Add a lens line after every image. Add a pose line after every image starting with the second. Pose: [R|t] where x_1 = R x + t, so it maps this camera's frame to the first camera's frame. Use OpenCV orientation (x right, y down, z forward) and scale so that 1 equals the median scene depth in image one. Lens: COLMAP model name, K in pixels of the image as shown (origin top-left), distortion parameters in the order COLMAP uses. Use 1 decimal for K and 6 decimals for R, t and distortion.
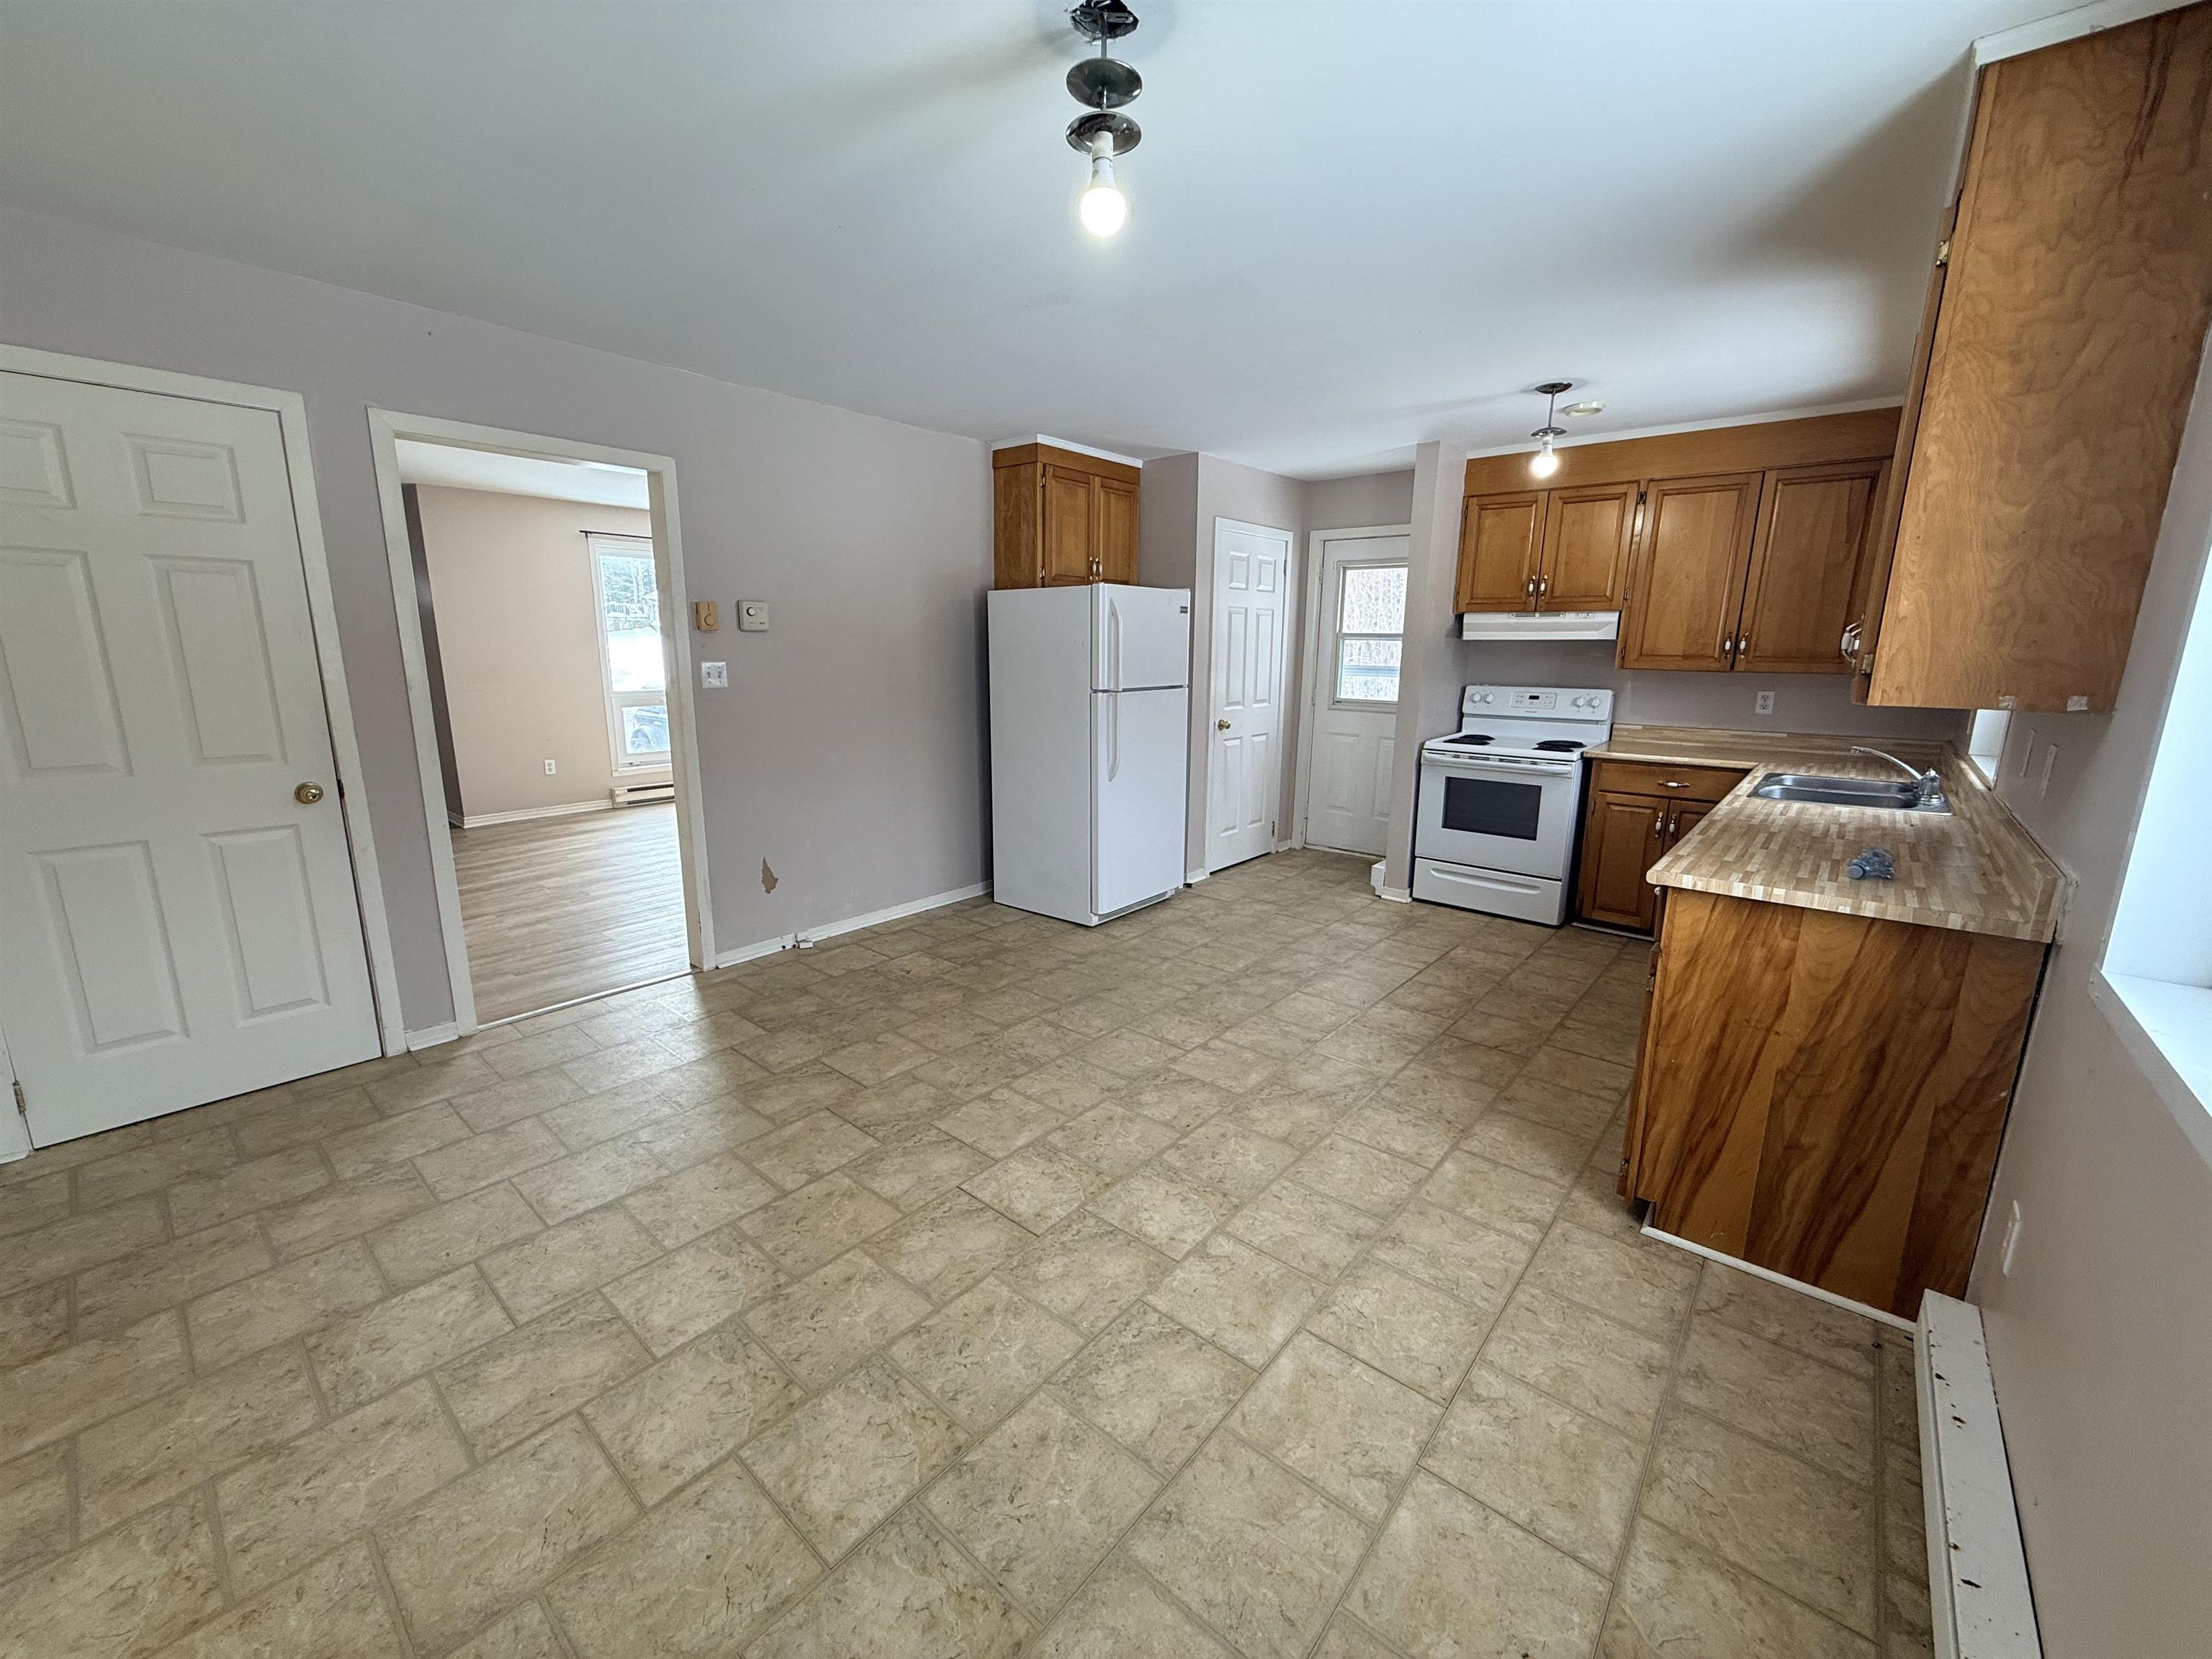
lens RADIAL K [[891.5, 0, 1092.7], [0, 891.5, 812.6], [0, 0, 1]] dist [0.002022, -0.000693]
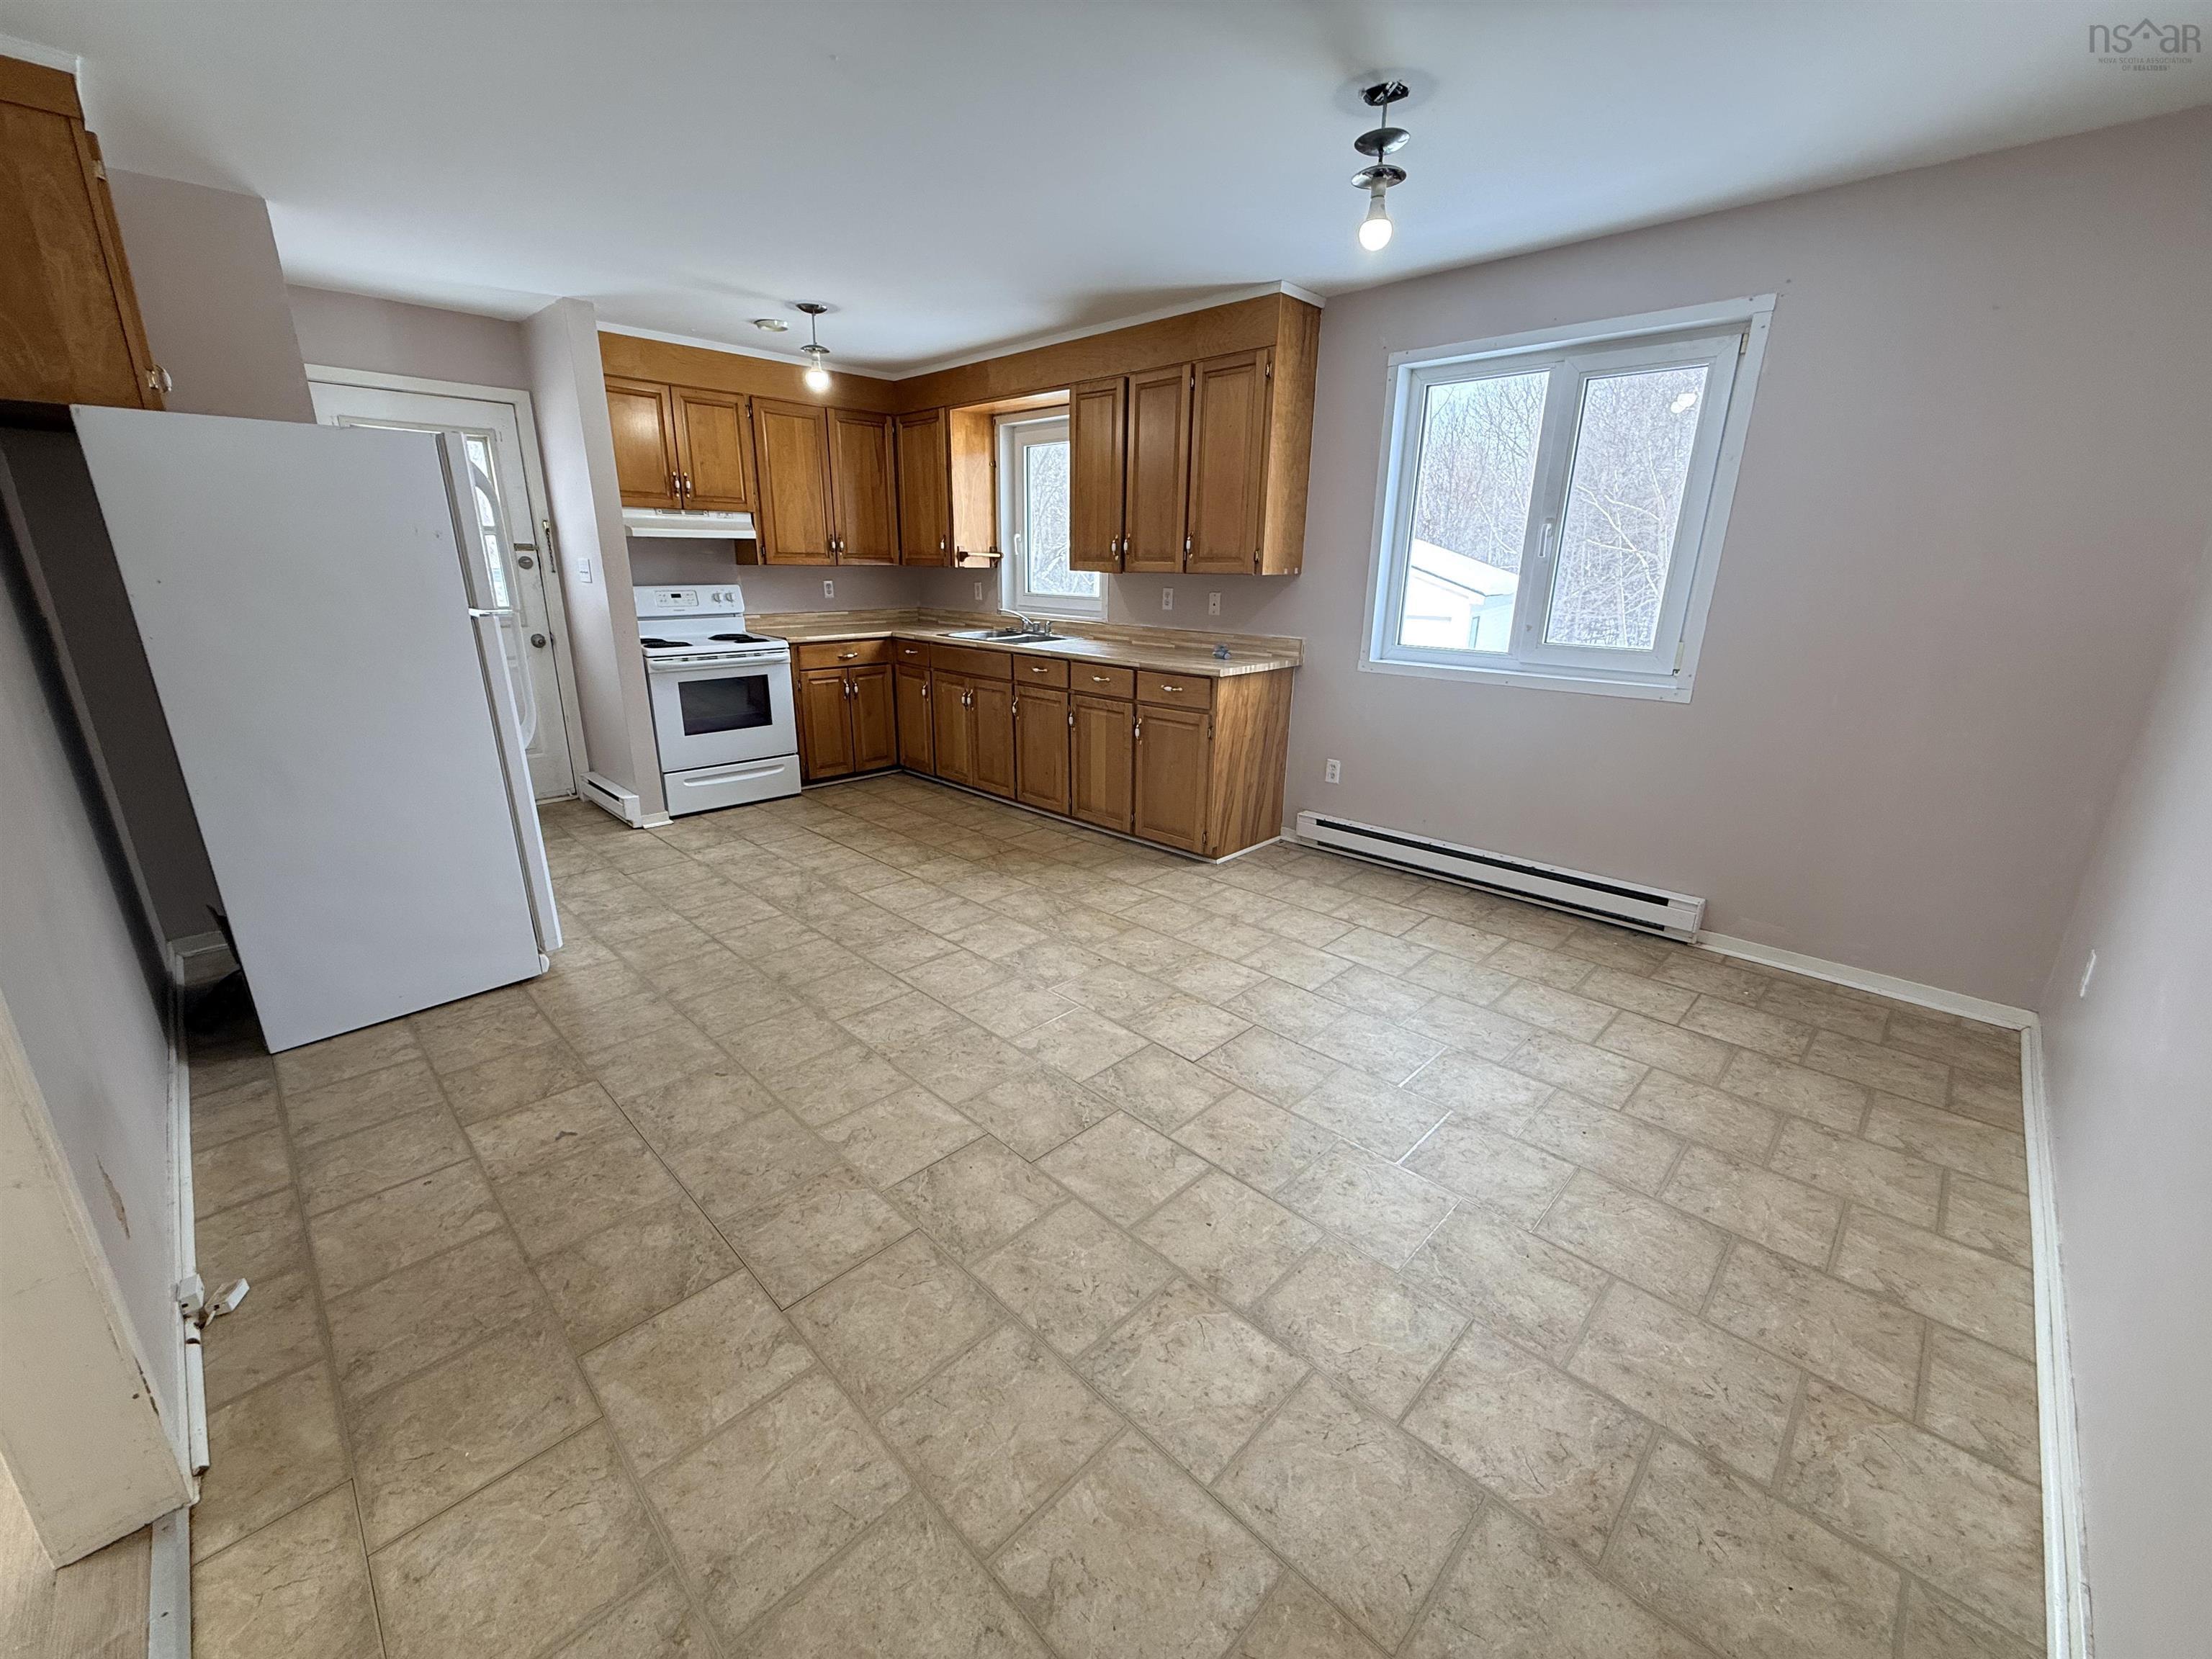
lens RADIAL K [[875.8, 0, 1106.0], [0, 875.8, 829.5], [0, 0, 1]] dist [-0.001991, -0.000337]
pose [[0.059528, -0.302410, 0.951317, -0.804398], [0.176630, 0.941161, 0.288129, -0.125288], [-0.982476, 0.150879, 0.109440, 0.706796]]
